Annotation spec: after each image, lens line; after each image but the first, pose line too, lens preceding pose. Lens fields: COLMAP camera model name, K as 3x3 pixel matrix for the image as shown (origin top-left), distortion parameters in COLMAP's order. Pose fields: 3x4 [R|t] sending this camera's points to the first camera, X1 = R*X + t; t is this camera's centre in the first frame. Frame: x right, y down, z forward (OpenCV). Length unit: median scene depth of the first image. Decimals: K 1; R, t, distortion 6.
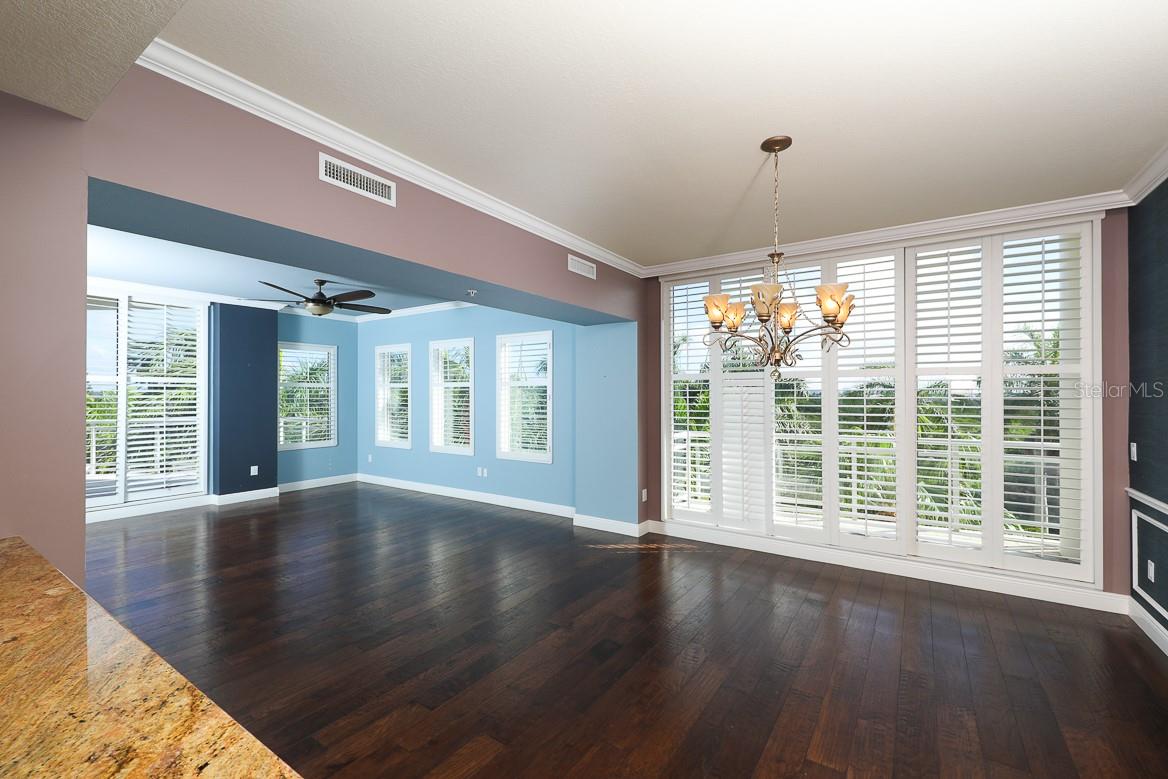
lens RADIAL K [[485.7, 0, 561.5], [0, 485.7, 393.0], [0, 0, 1]] dist [0.007552, -0.001298]
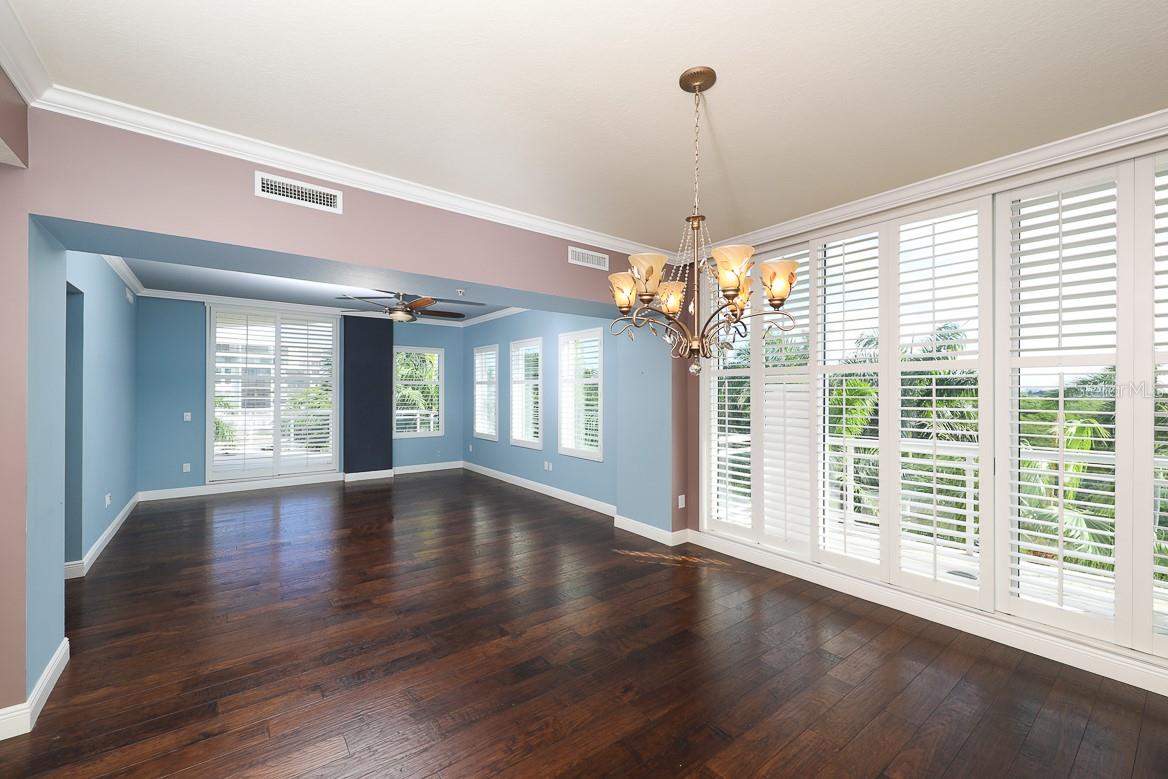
lens RADIAL K [[457.3, 0, 580.0], [0, 457.3, 392.4], [0, 0, 1]] dist [0.002130, -0.000811]
pose [[0.951705, 0.004344, -0.306984, 0.264551], [-0.002670, 0.999979, 0.005872, -0.001529], [0.307003, -0.004769, 0.951697, 0.121936]]
